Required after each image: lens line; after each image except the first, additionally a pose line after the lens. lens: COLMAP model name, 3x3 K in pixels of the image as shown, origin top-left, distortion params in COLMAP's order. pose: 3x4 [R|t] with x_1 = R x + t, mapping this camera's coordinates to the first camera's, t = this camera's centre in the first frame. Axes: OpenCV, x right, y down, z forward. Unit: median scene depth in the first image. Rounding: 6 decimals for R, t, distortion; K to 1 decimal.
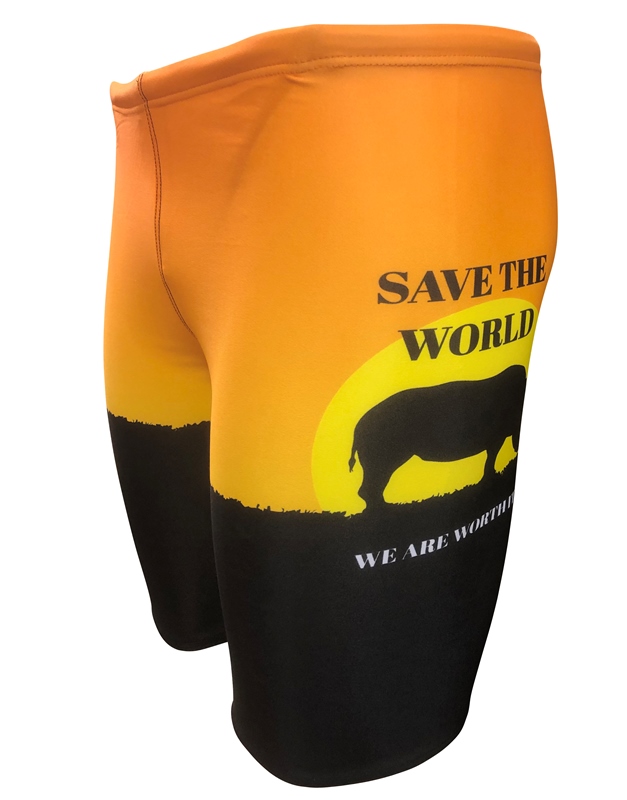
lens RADIAL K [[818.6, 0, 313.4], [0, 818.6, 403.6], [0, 0, 1]] dist [0.009141, 0.000000]
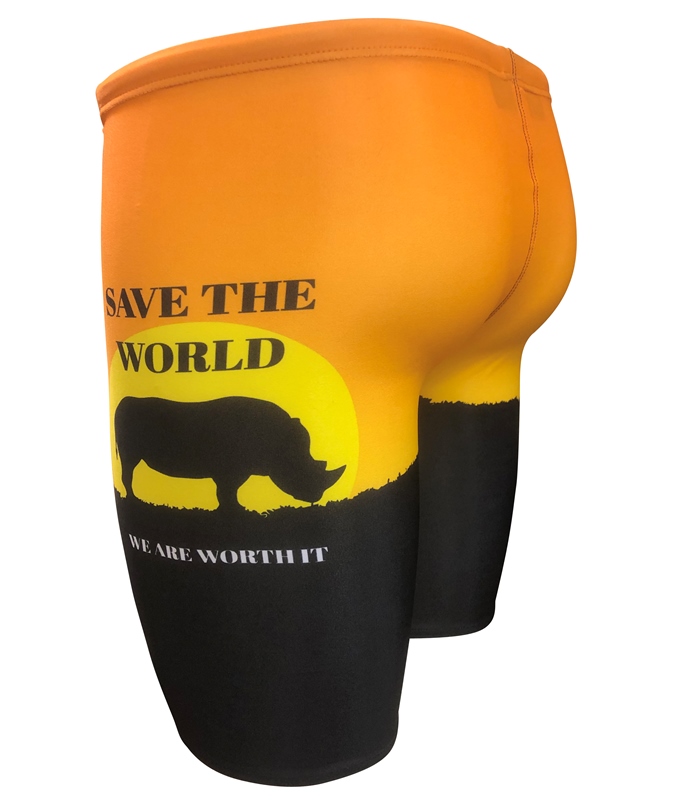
lens RADIAL K [[715.1, 0, 342.2], [0, 715.1, 398.9], [0, 0, 1]] dist [0.005566, 0.003977]
pose [[0.550898, 0.166355, -0.817825, 1.034318], [-0.173249, 0.981381, 0.082921, -0.139919], [0.816392, 0.096006, 0.569461, 0.677542]]
